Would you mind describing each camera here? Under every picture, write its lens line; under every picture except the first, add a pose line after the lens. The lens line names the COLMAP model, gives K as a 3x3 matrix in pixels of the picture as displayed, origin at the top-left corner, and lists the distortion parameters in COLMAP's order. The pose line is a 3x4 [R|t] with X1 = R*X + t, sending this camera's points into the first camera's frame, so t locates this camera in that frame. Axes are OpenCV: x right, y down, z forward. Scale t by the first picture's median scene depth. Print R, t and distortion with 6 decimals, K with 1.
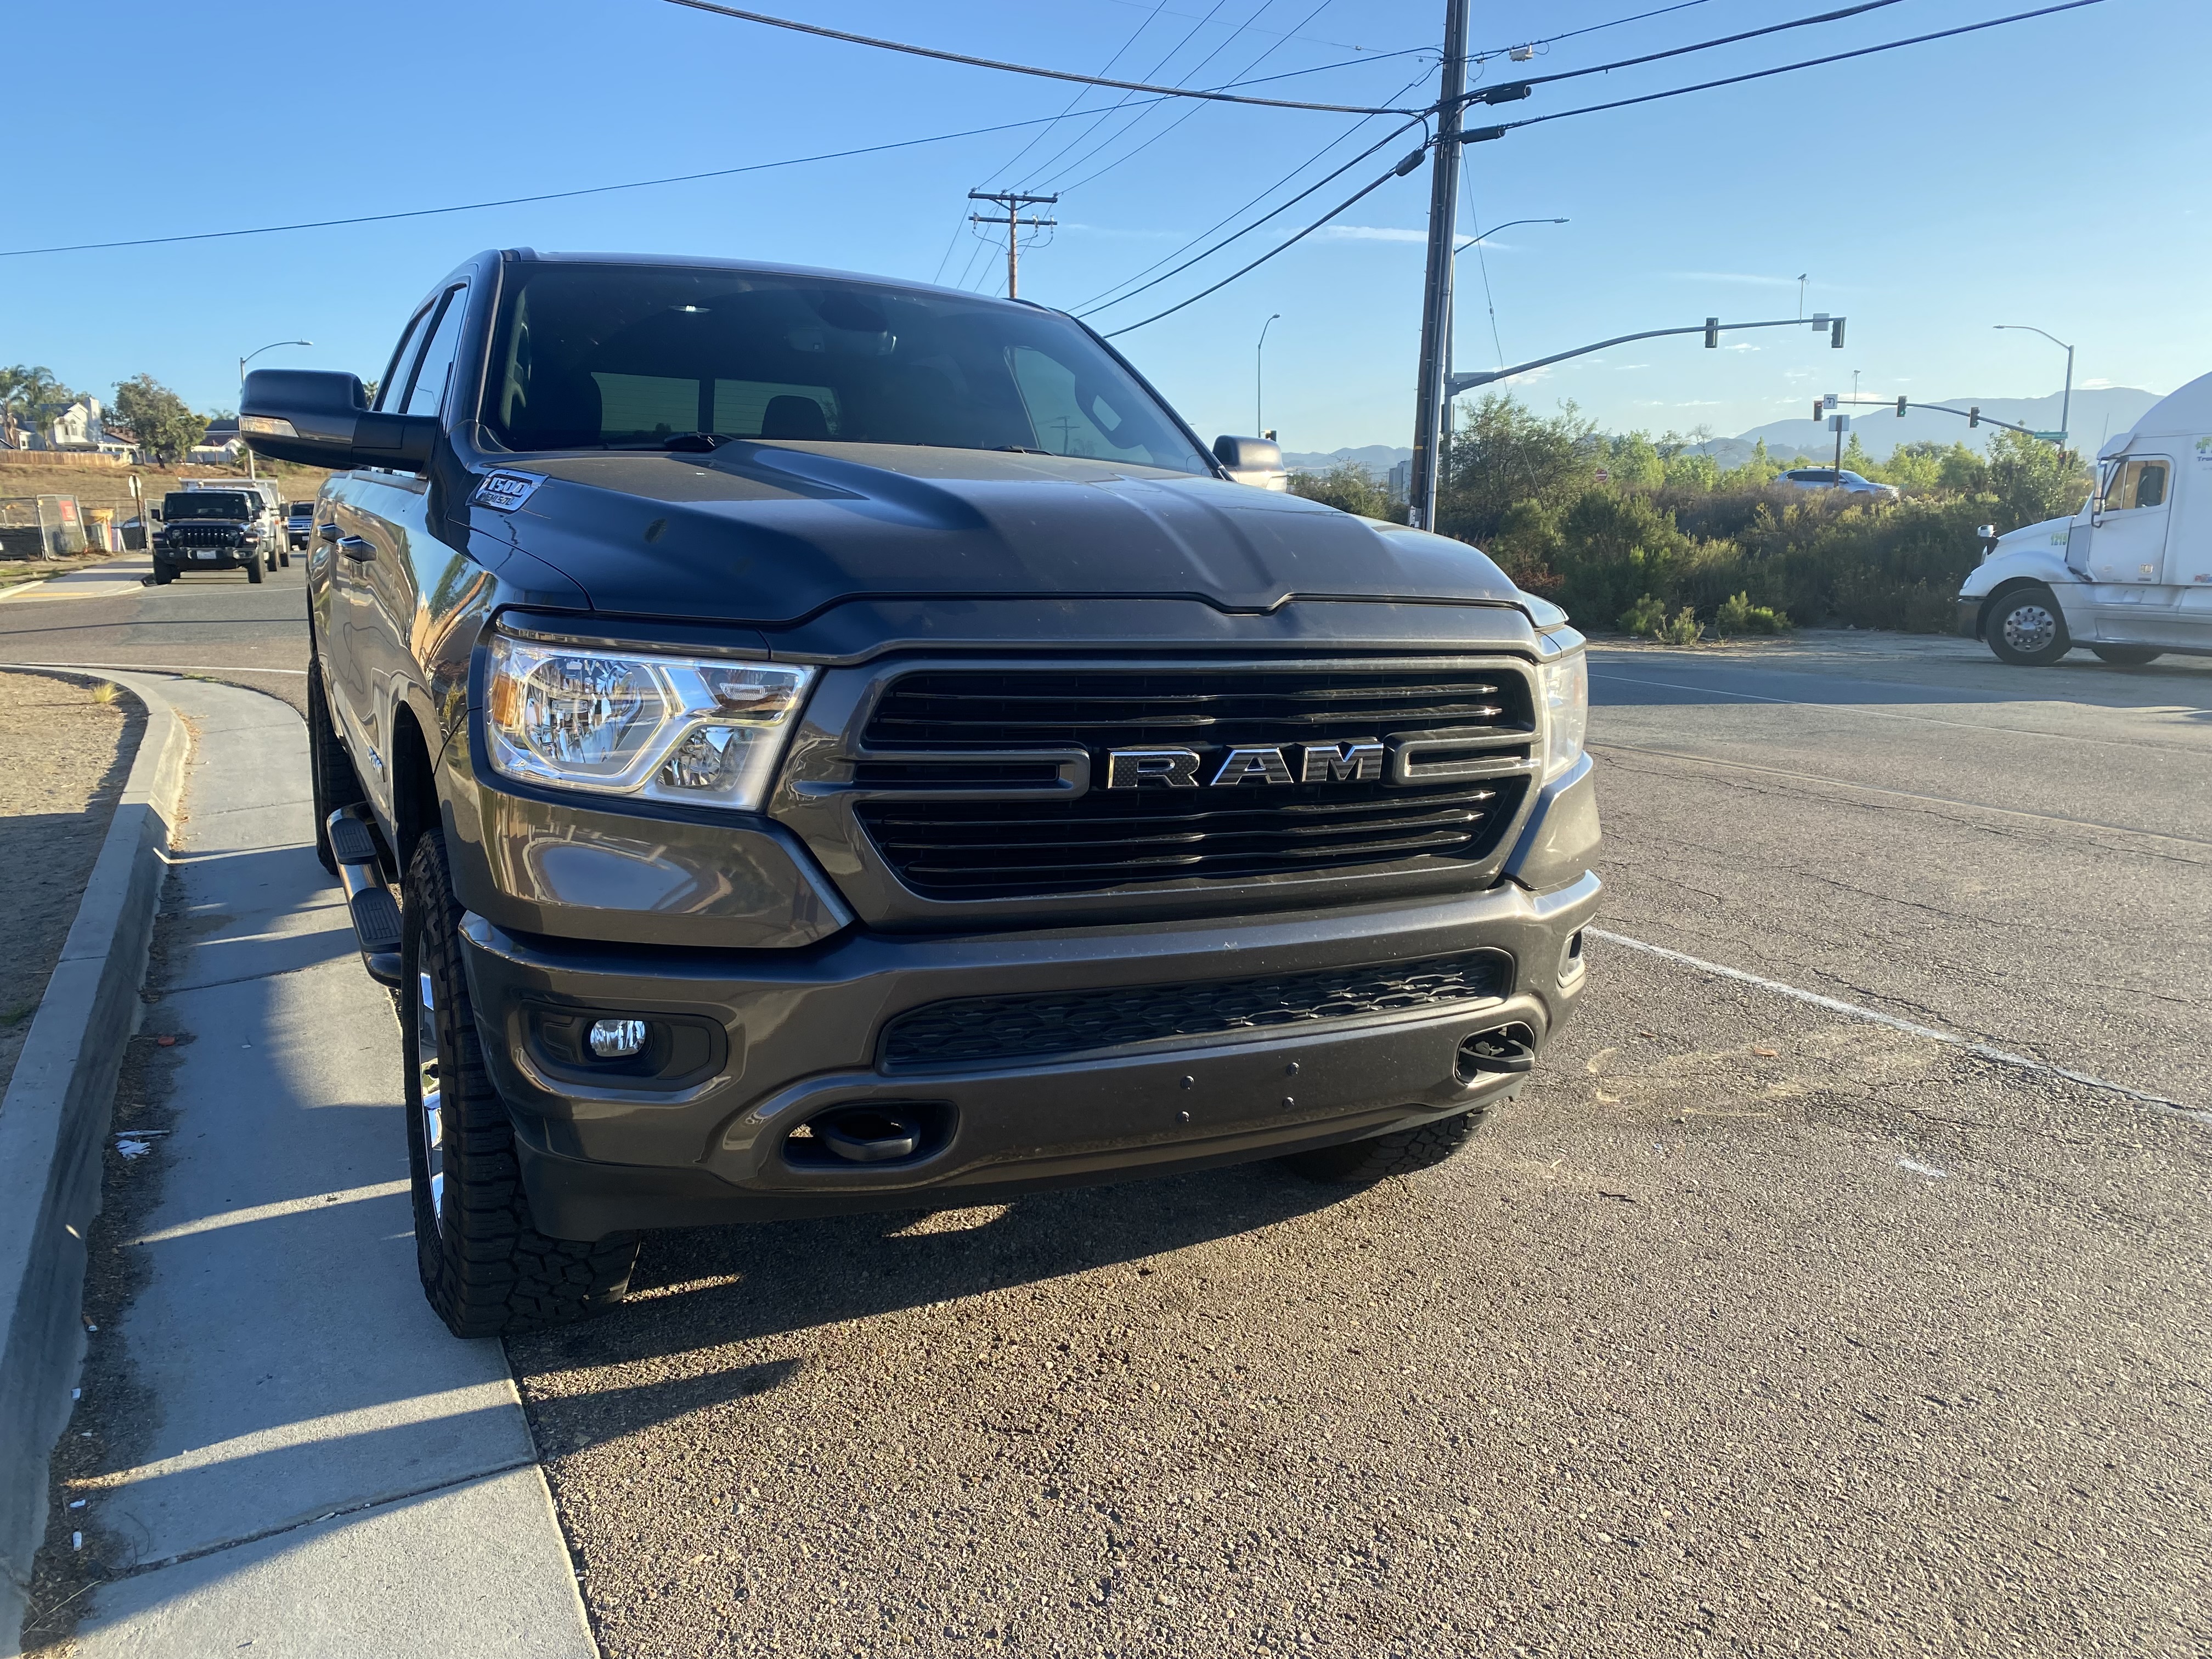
lens RADIAL K [[1734.0, 0, 1134.9], [0, 1734.0, 823.1], [0, 0, 1]] dist [0.010282, 0.006026]
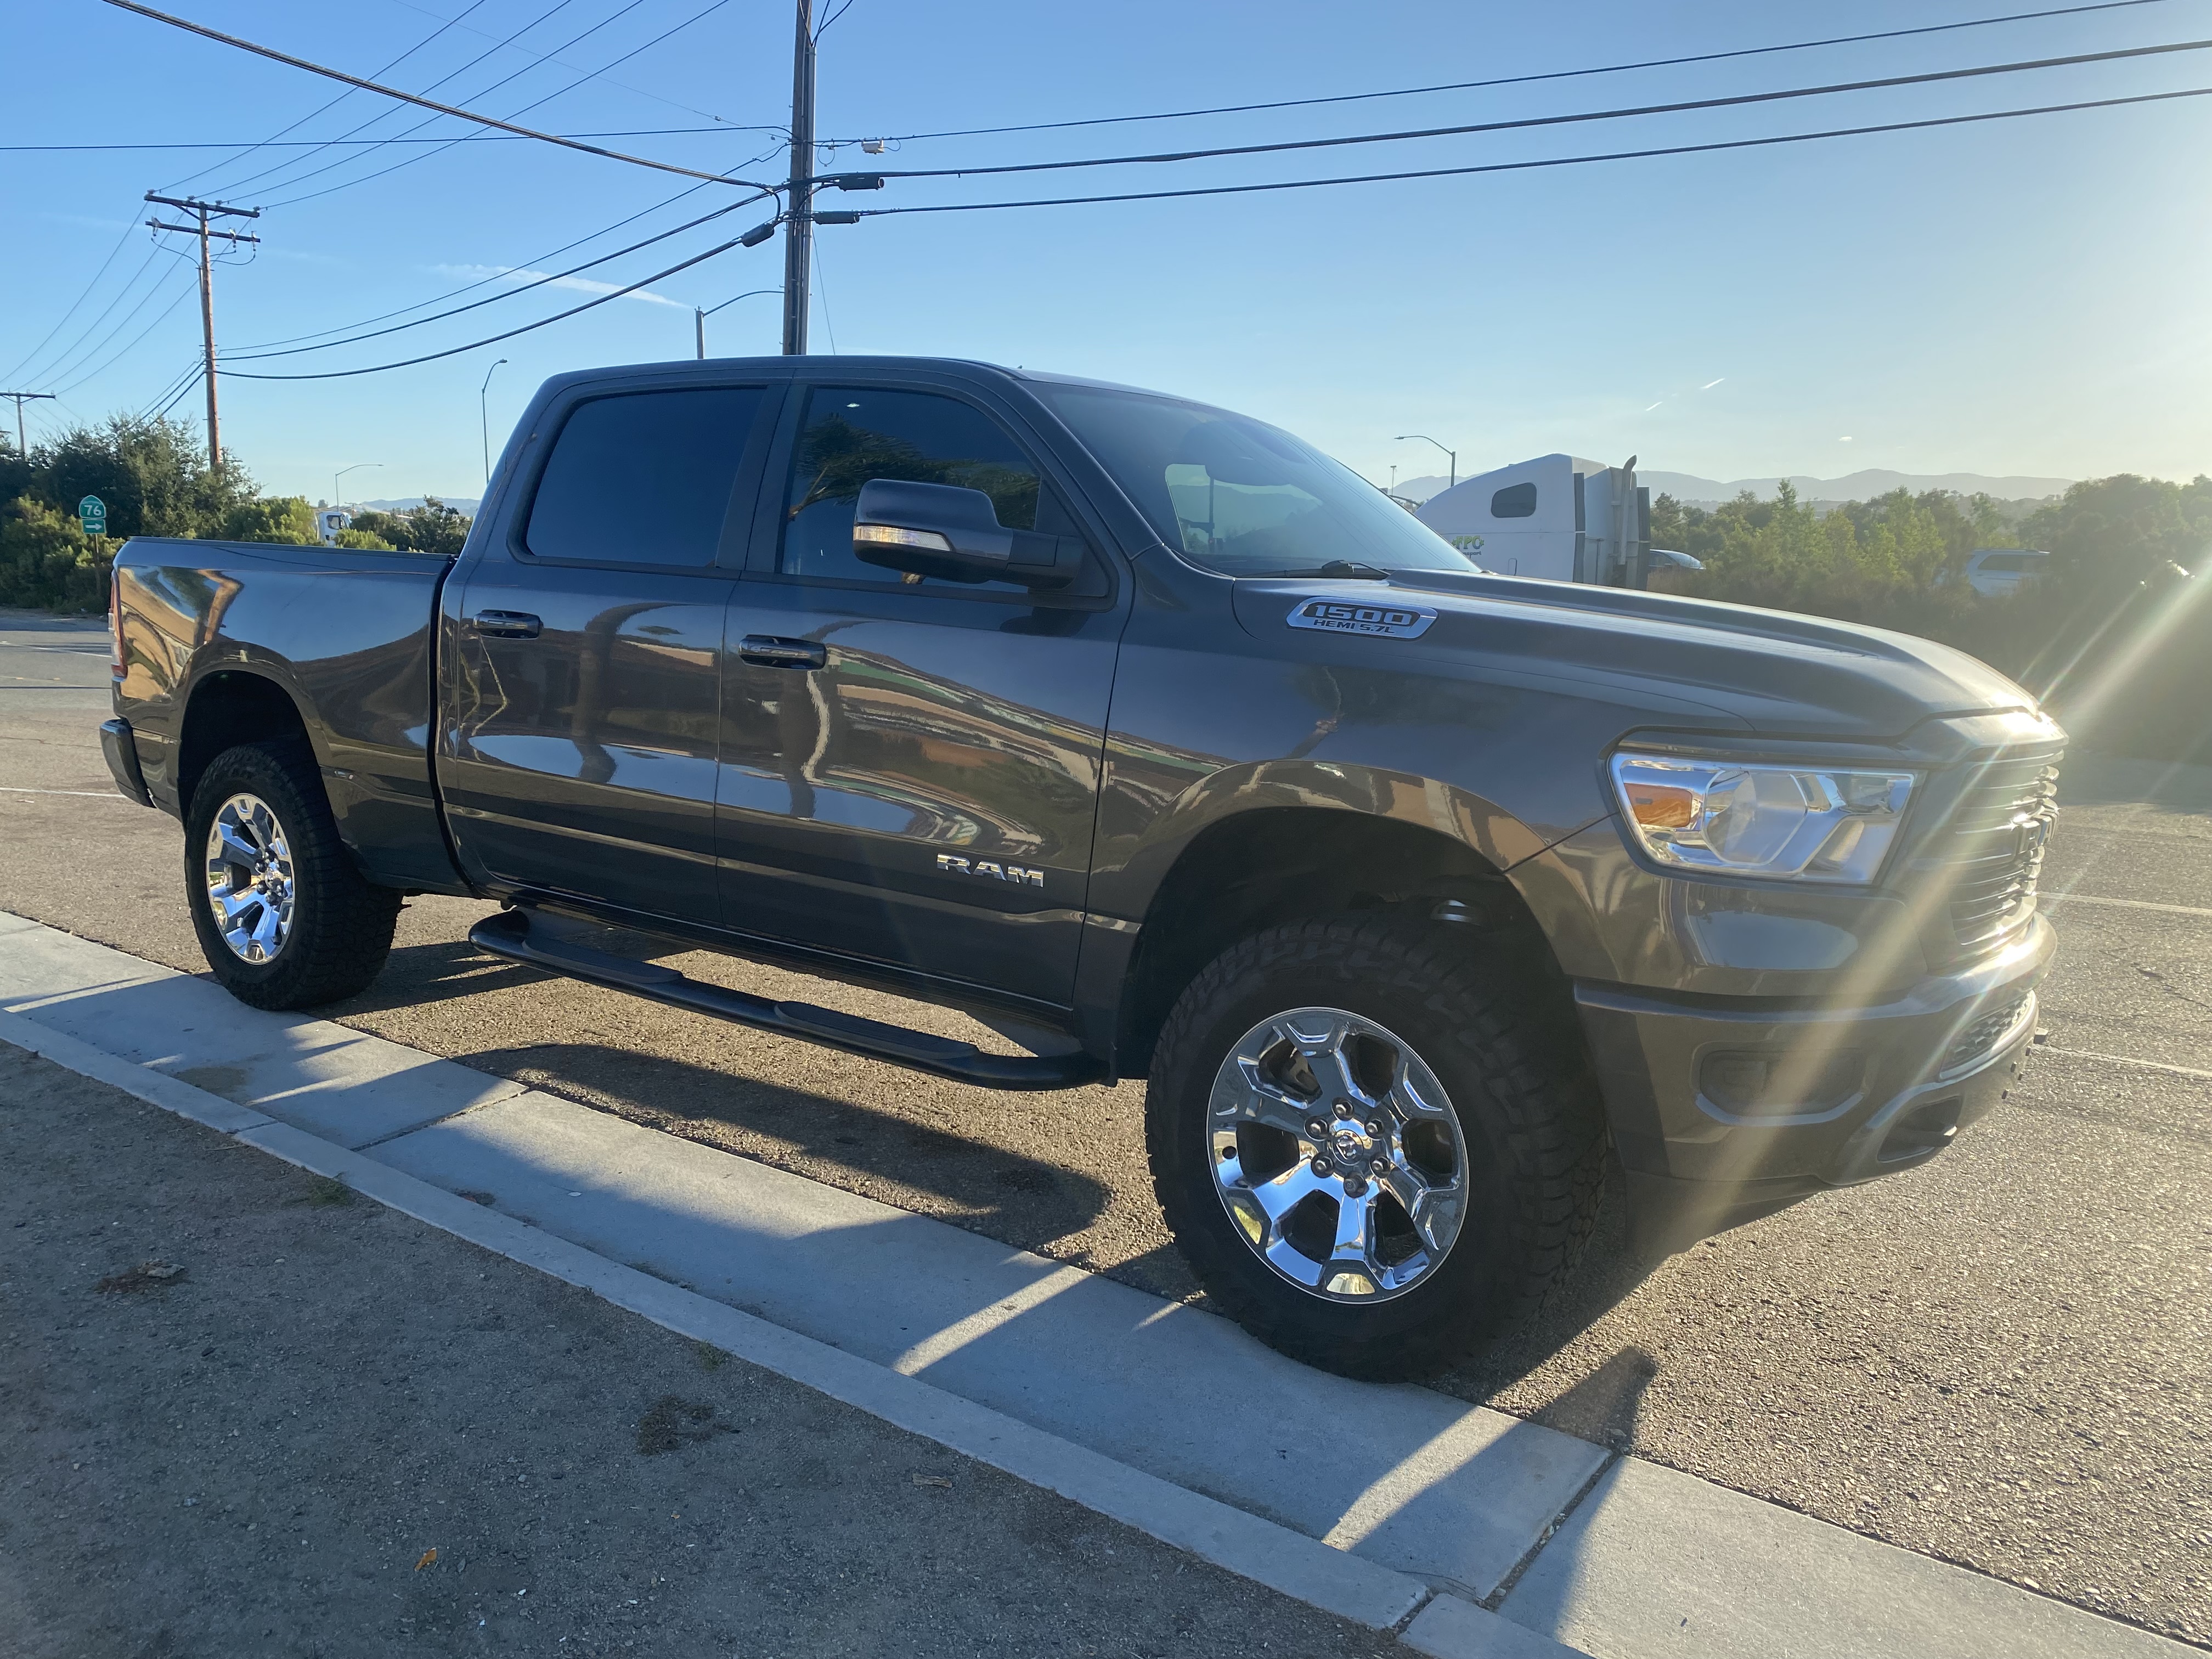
lens RADIAL K [[1734.0, 0, 1134.9], [0, 1734.0, 823.1], [0, 0, 1]] dist [0.010282, 0.006026]
pose [[0.881016, -0.047234, 0.470723, -0.148070], [0.061299, 0.998013, -0.014584, -0.007800], [-0.469099, 0.041703, 0.882160, 0.012646]]
